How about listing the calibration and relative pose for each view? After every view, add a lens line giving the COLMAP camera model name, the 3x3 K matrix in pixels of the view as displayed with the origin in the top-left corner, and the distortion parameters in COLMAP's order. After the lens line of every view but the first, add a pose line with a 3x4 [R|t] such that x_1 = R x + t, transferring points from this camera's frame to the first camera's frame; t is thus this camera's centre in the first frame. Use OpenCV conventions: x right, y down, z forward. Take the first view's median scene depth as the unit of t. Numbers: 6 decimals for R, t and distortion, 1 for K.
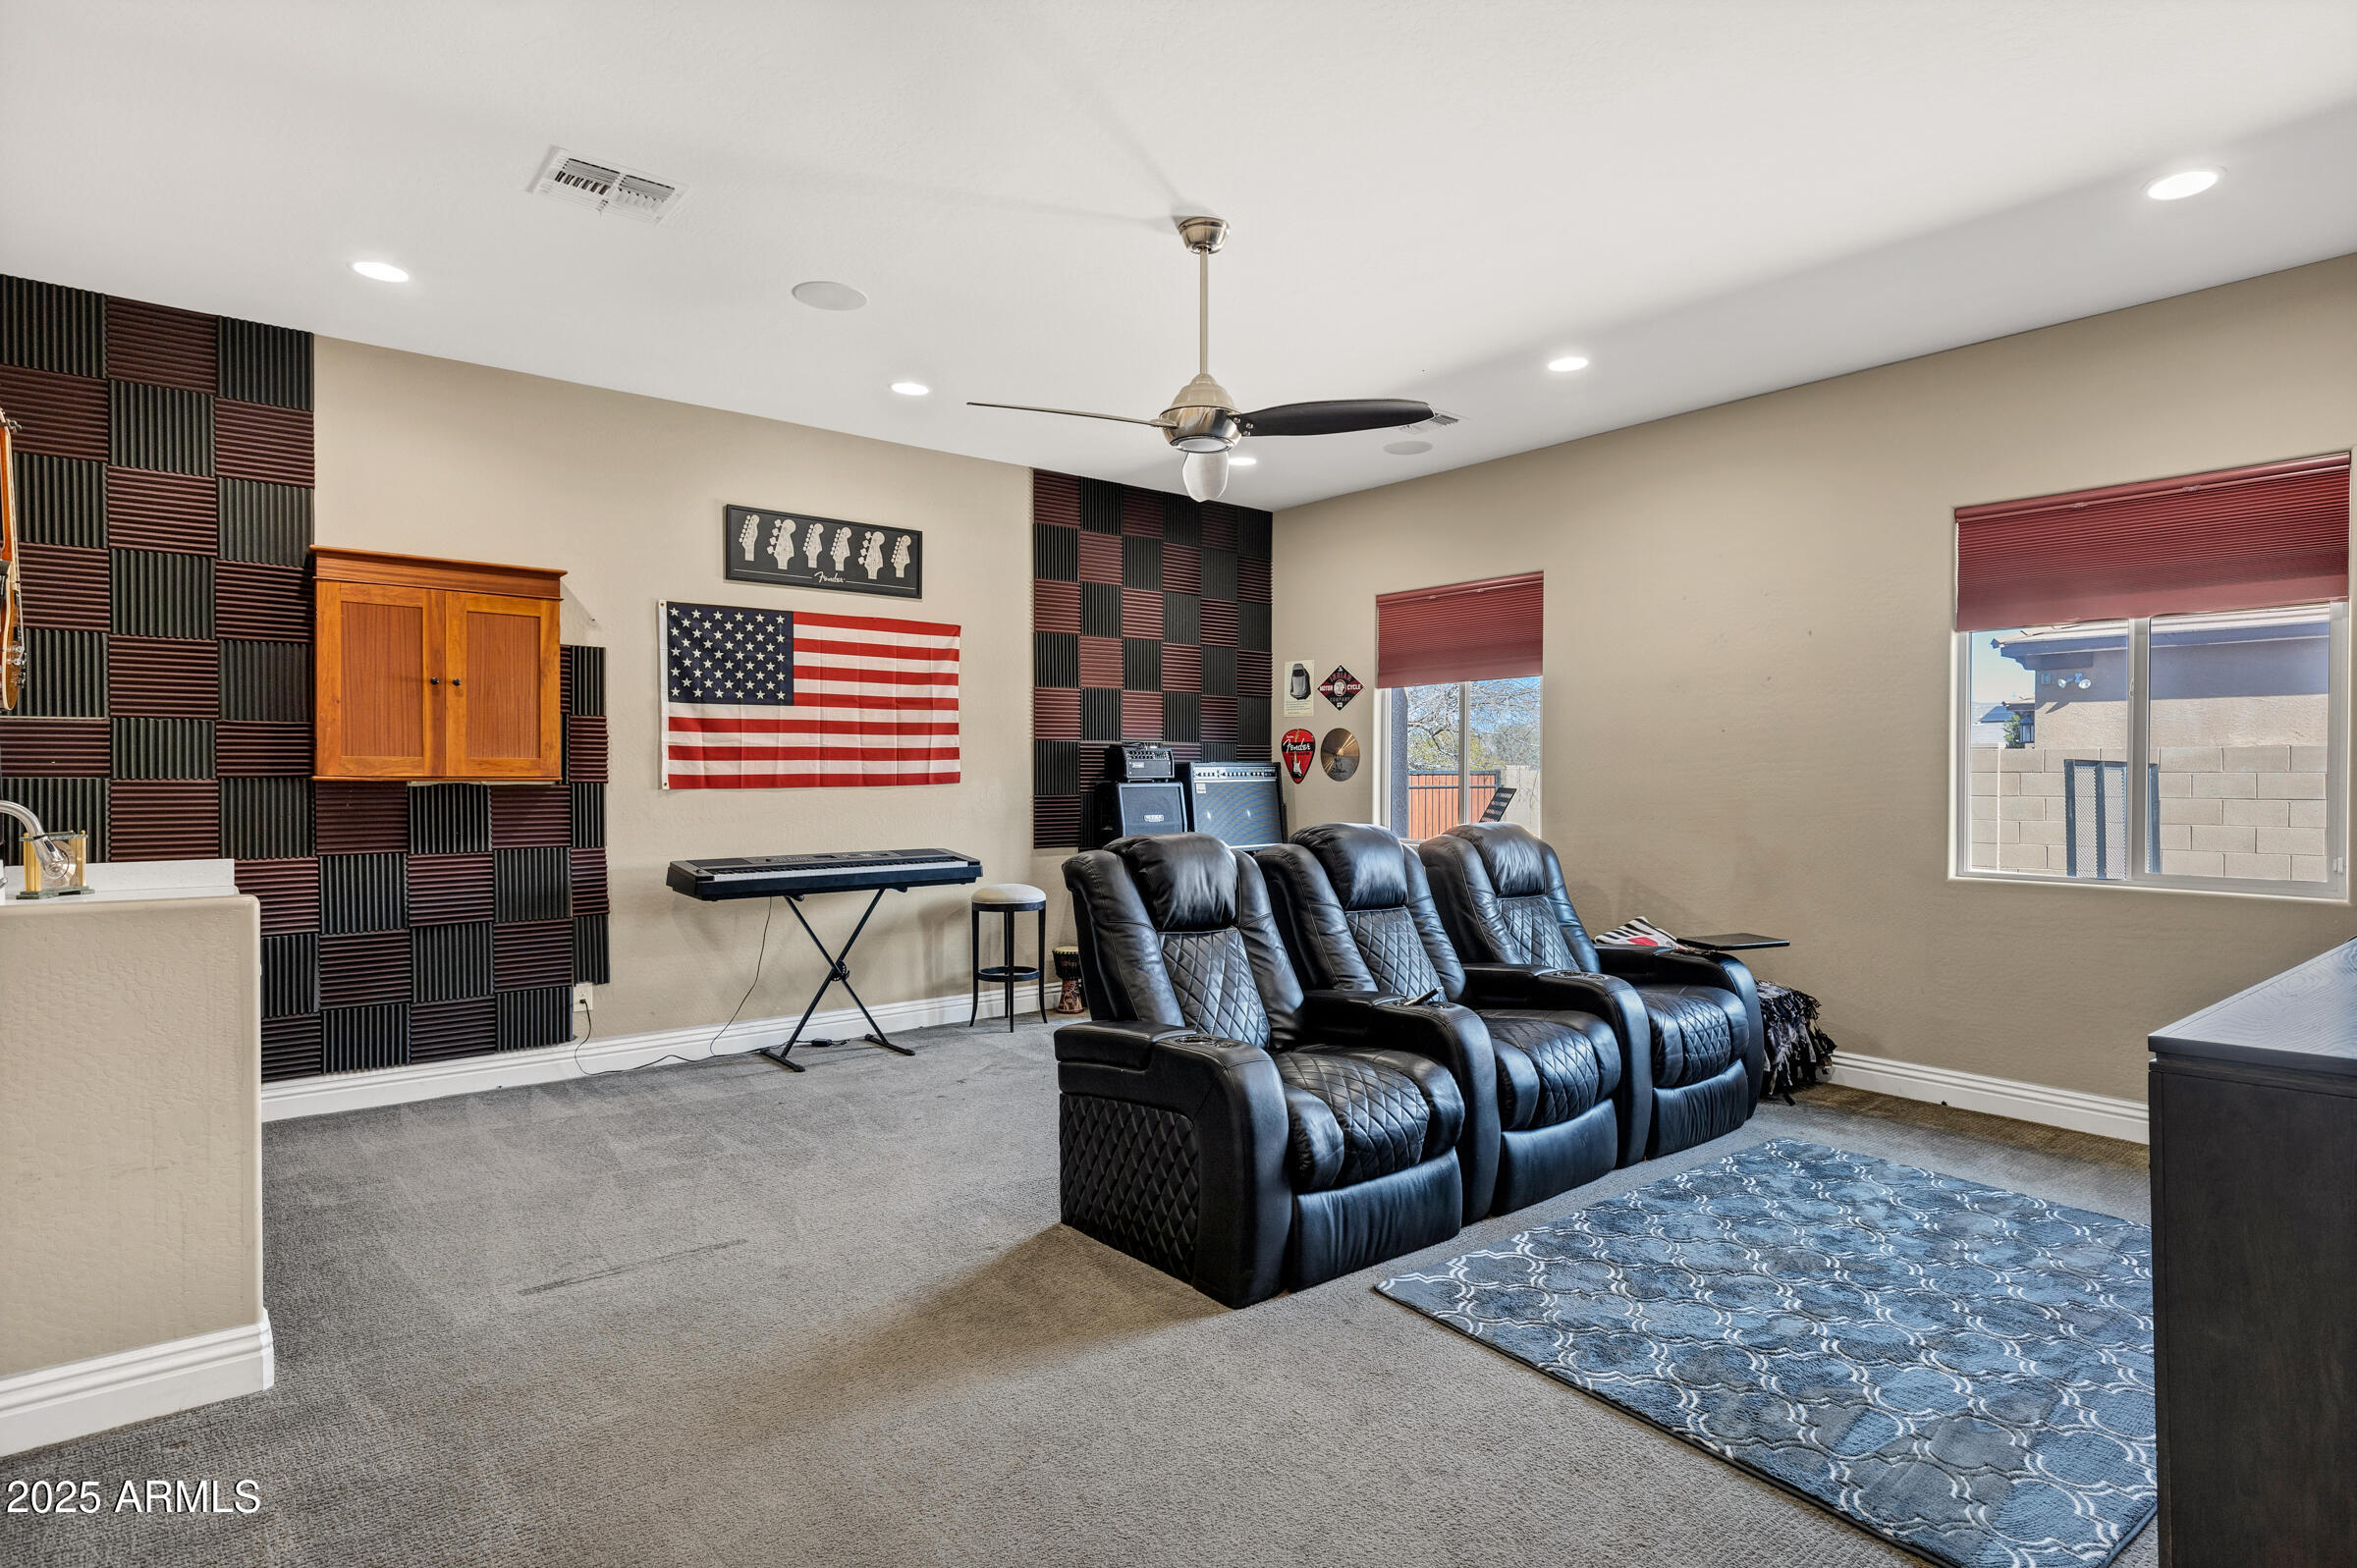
lens RADIAL K [[1254.2, 0, 1166.4], [0, 1254.2, 788.6], [0, 0, 1]] dist [-0.002769, 0.000058]
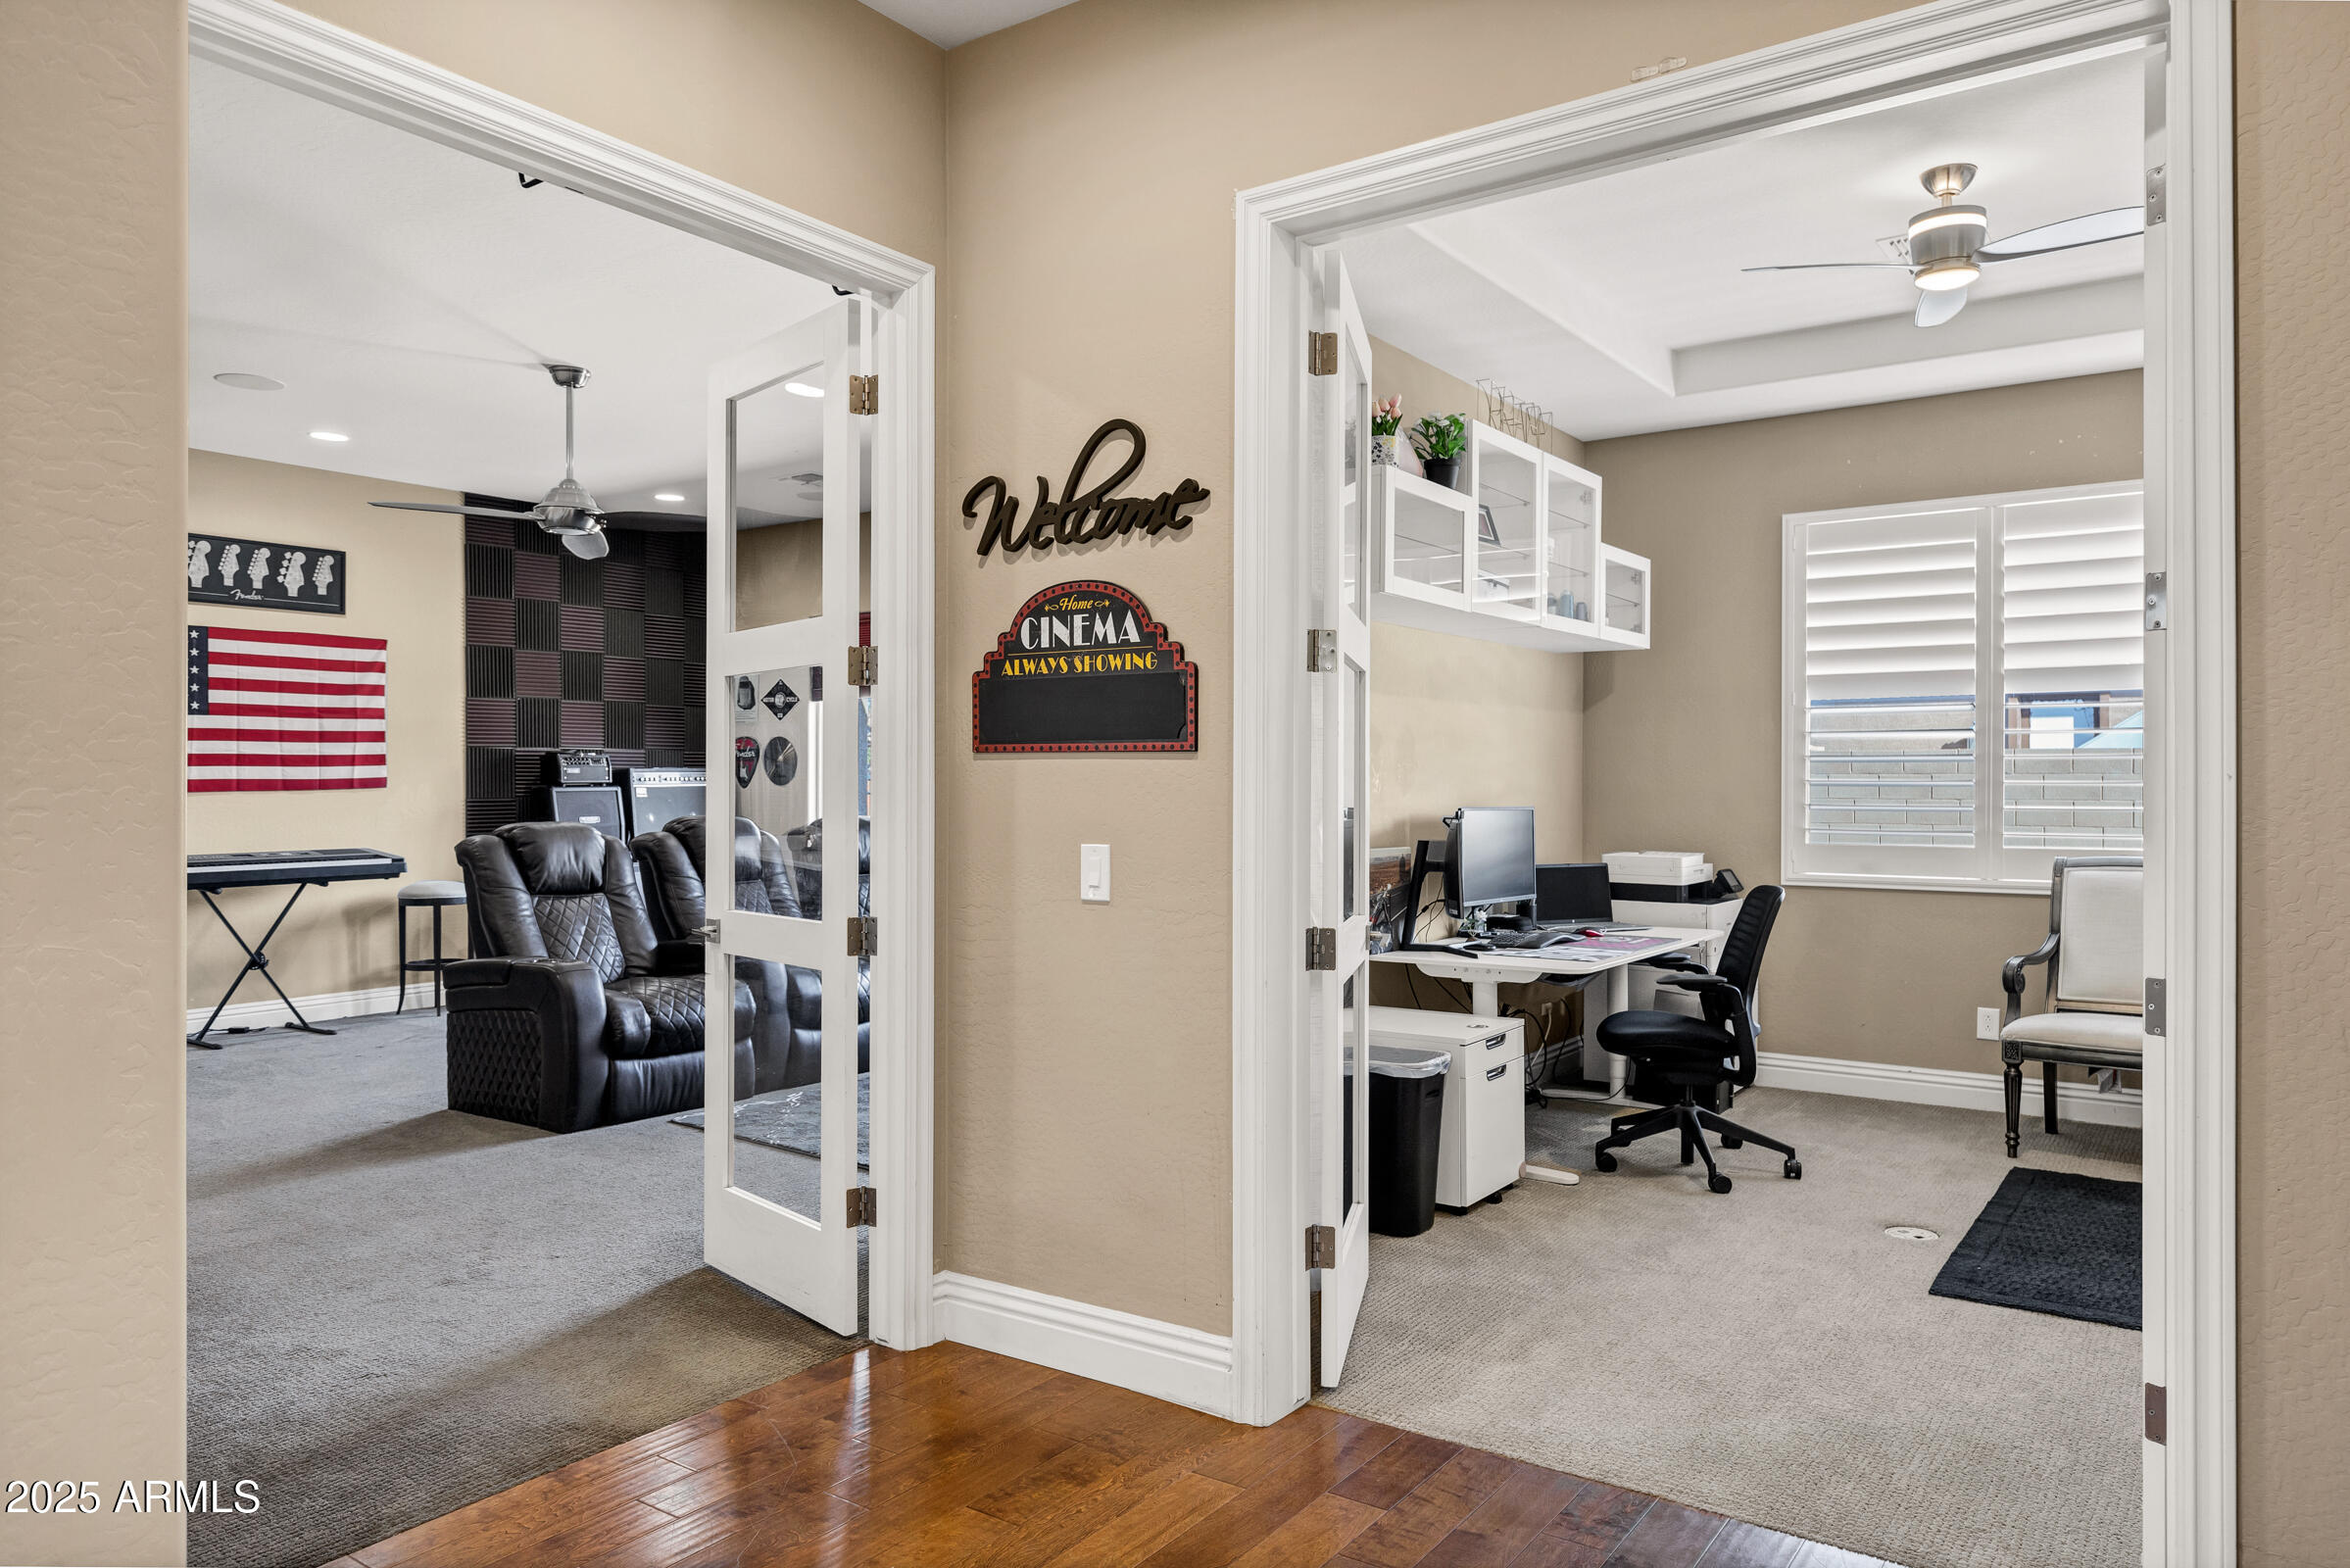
lens RADIAL K [[1540.4, 0, 1181.5], [0, 1540.4, 782.3], [0, 0, 1]] dist [0.022553, 0.001236]
pose [[0.959381, -0.002978, 0.282099, 0.120283], [0.006184, 0.999926, -0.010475, 0.009631], [-0.282047, 0.011794, 0.959328, -0.487854]]
